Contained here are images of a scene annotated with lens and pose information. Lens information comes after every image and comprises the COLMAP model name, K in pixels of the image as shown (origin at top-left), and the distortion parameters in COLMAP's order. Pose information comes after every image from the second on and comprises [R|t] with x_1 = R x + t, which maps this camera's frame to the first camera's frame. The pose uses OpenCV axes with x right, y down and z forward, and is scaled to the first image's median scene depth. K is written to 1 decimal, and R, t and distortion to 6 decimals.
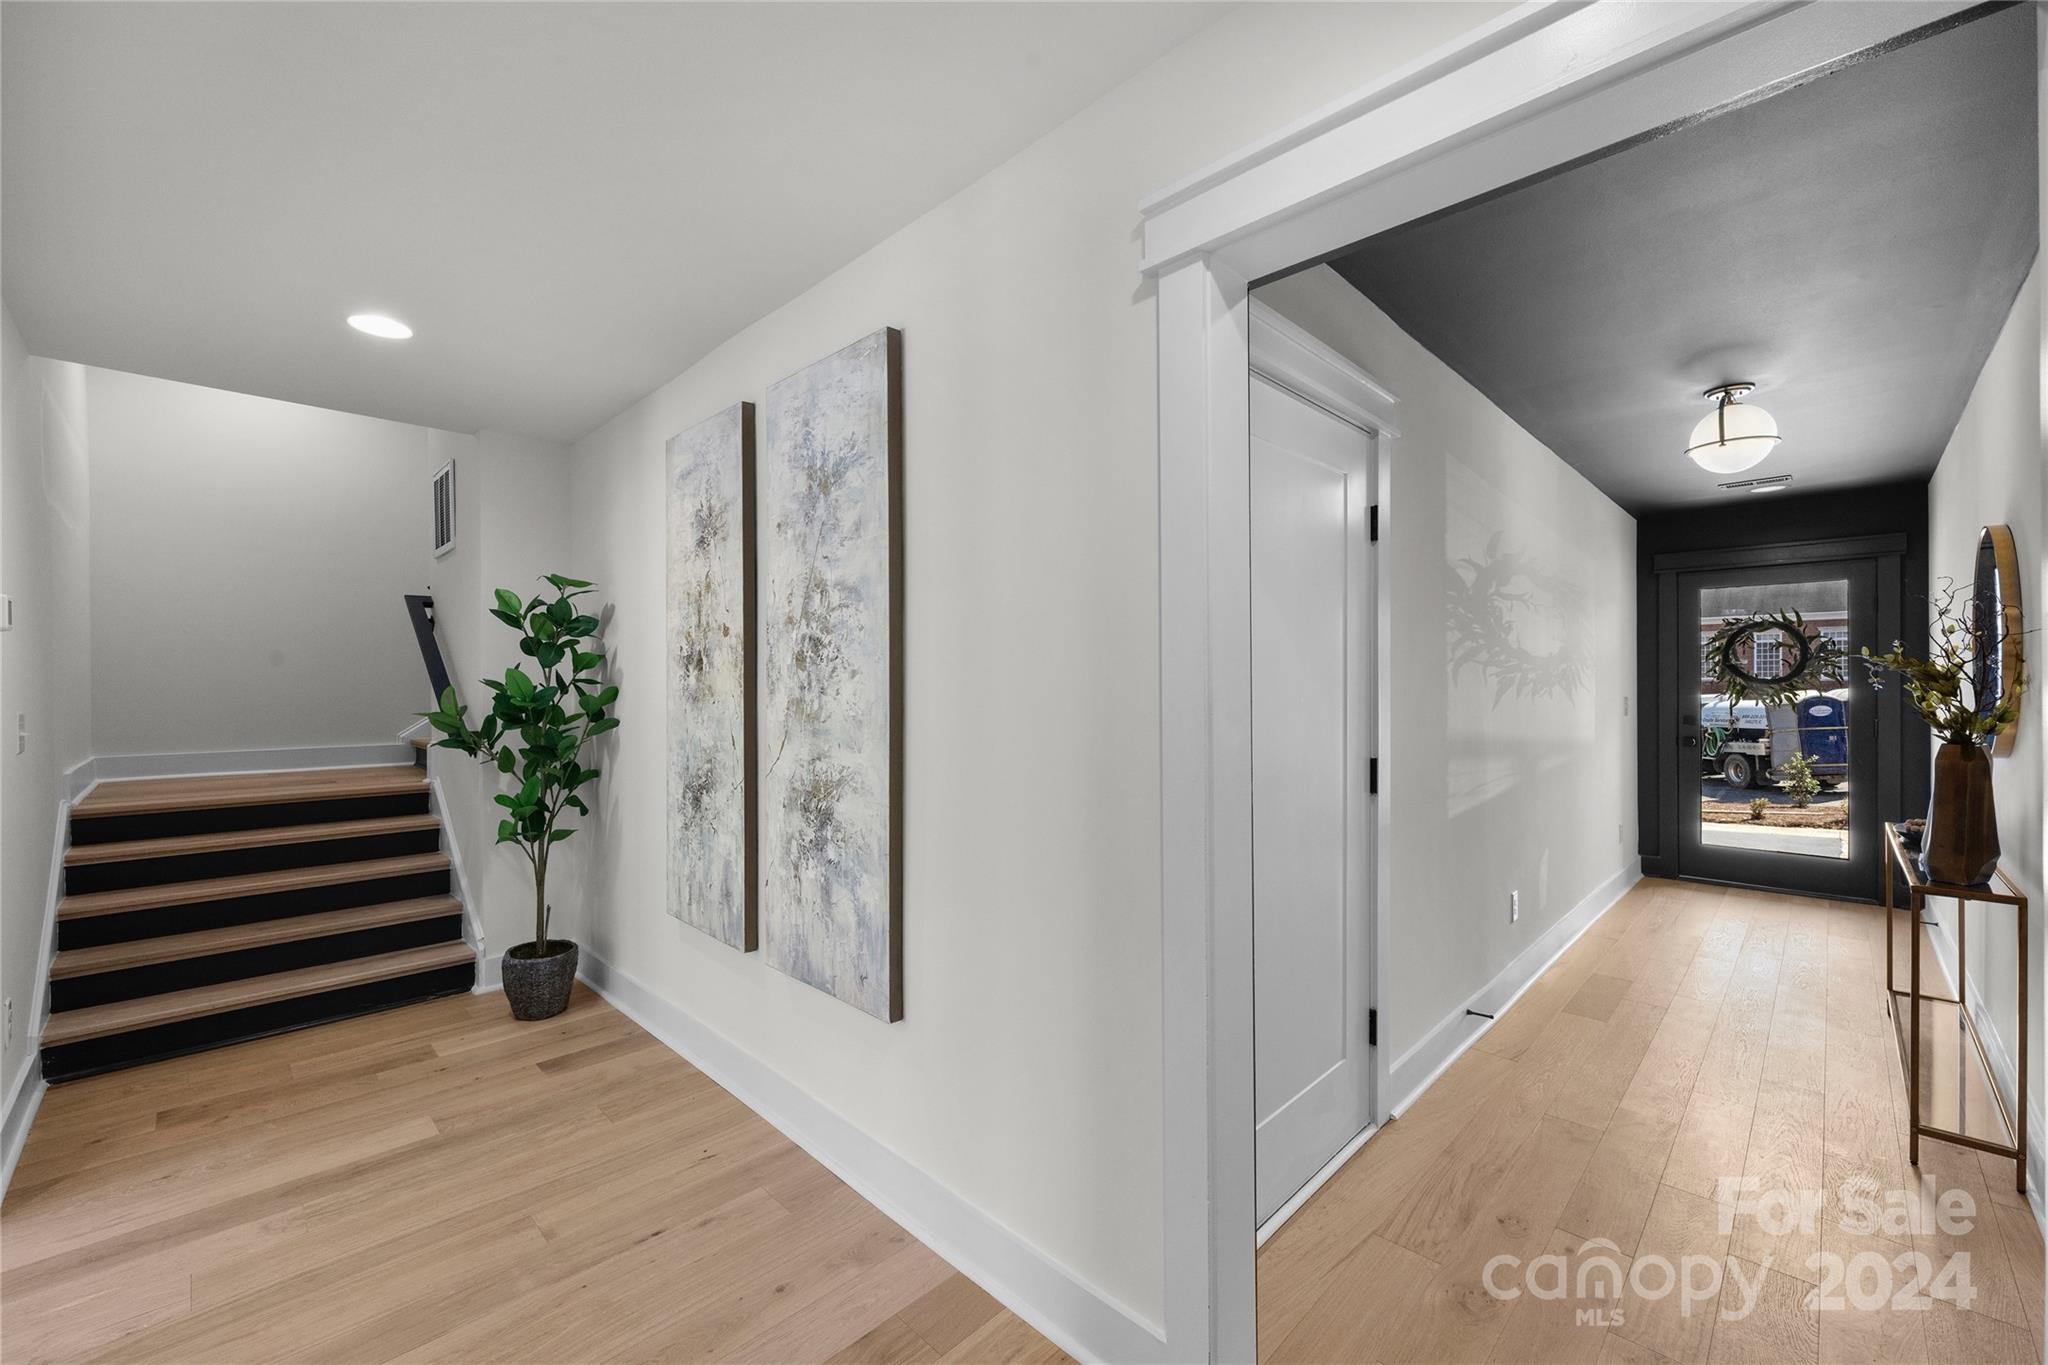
lens RADIAL K [[829.1, 0, 1020.2], [0, 829.1, 685.3], [0, 0, 1]] dist [-0.001866, -0.000140]
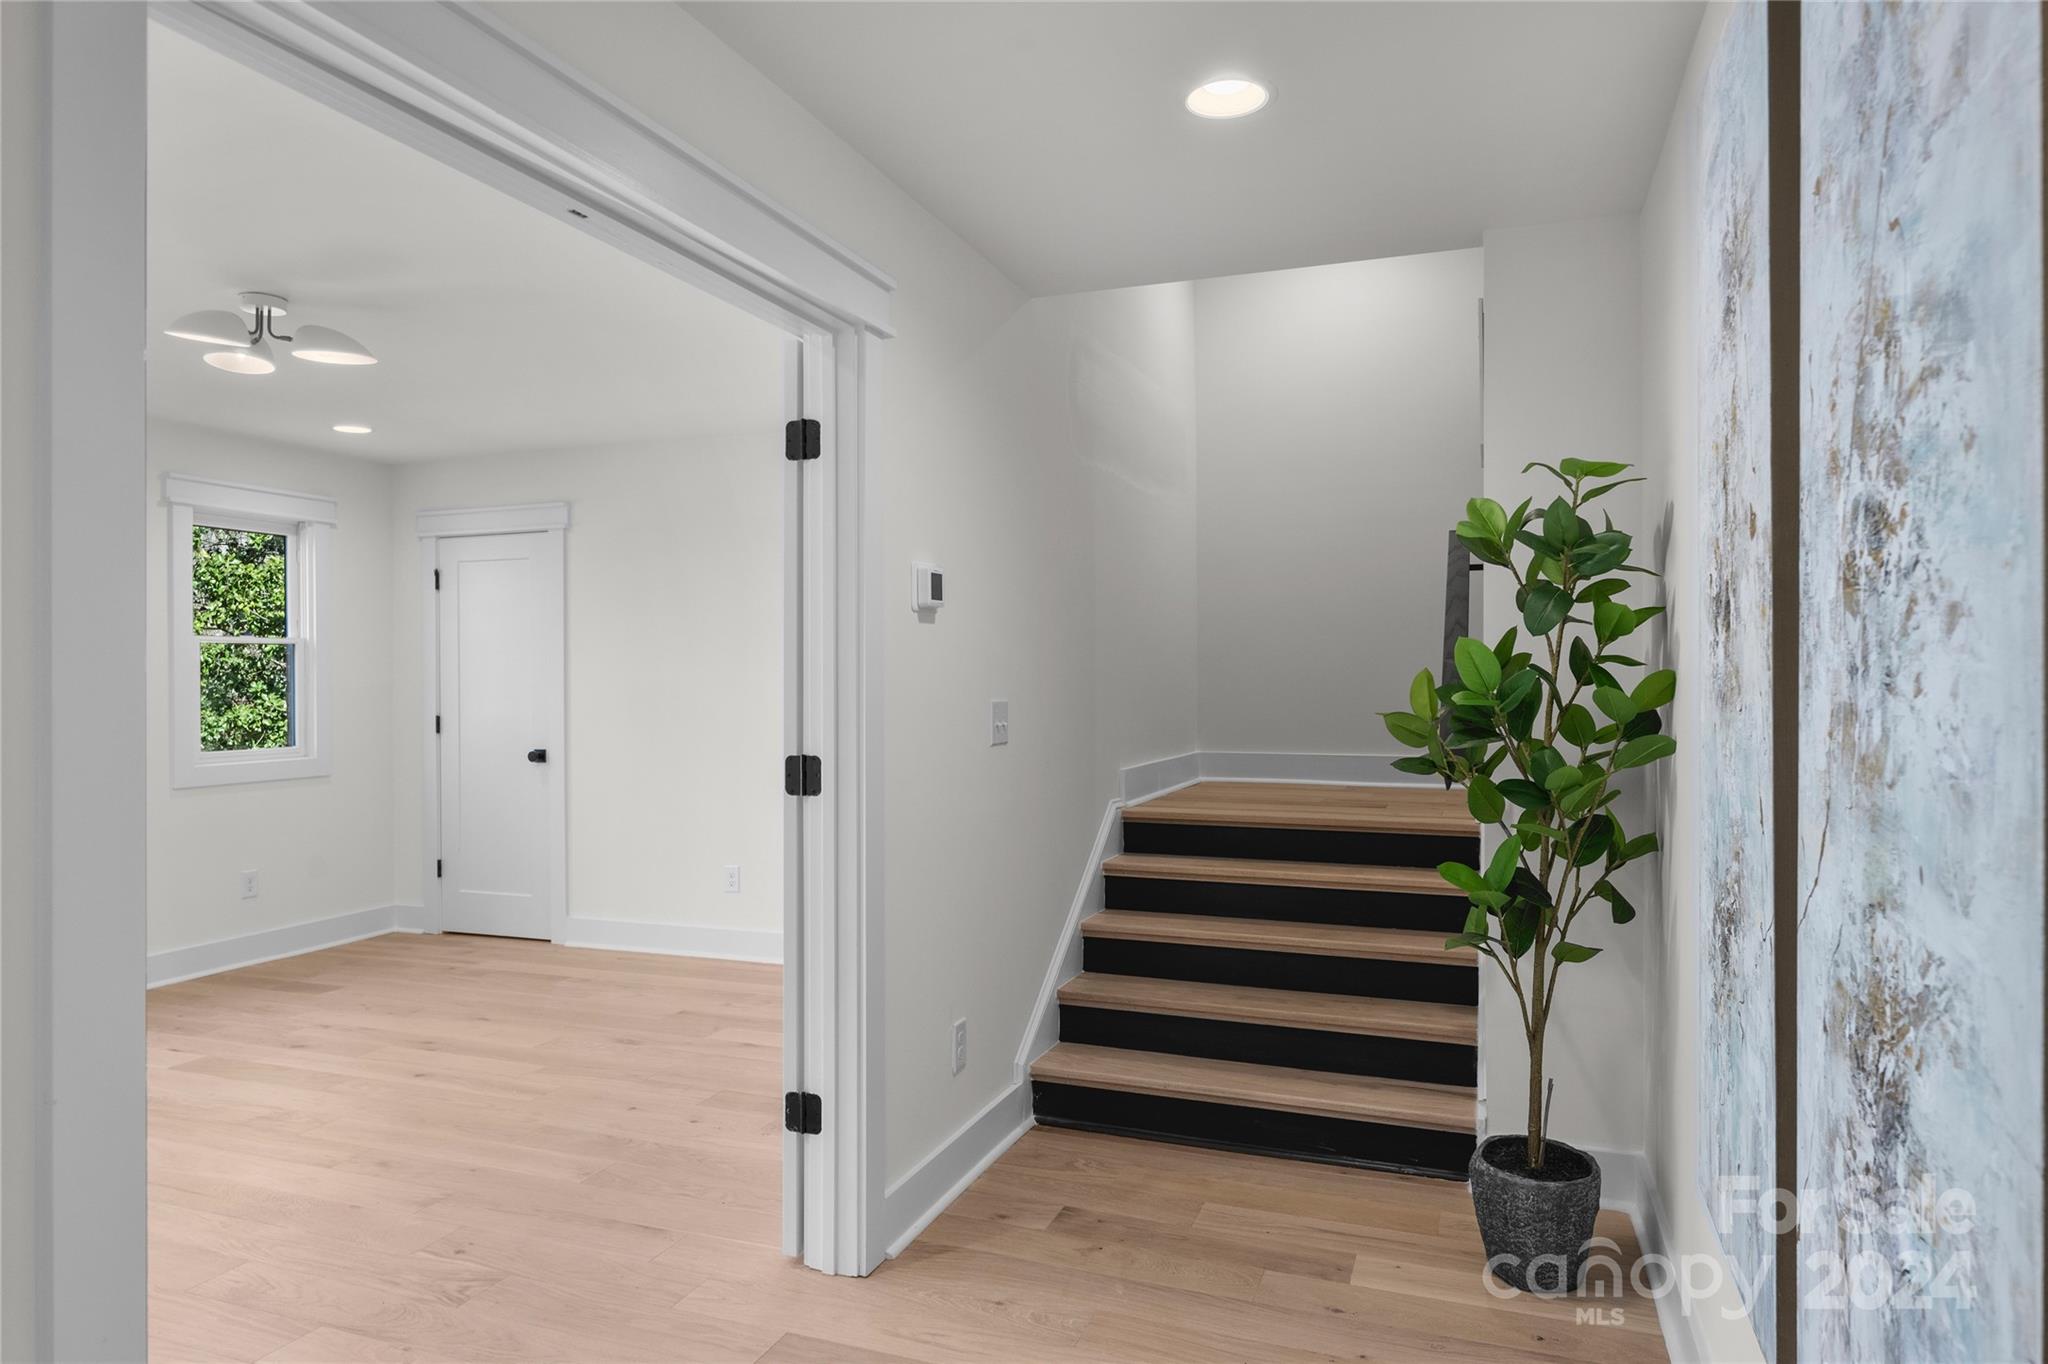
lens RADIAL K [[1259.6, 0, 1020.2], [0, 1259.6, 678.9], [0, 0, 1]] dist [-0.009020, -0.001689]
pose [[0.403647, 0.006145, -0.914894, 0.034939], [-0.001229, 0.999980, 0.006174, 0.002889], [0.914914, -0.001367, 0.403646, 0.409380]]
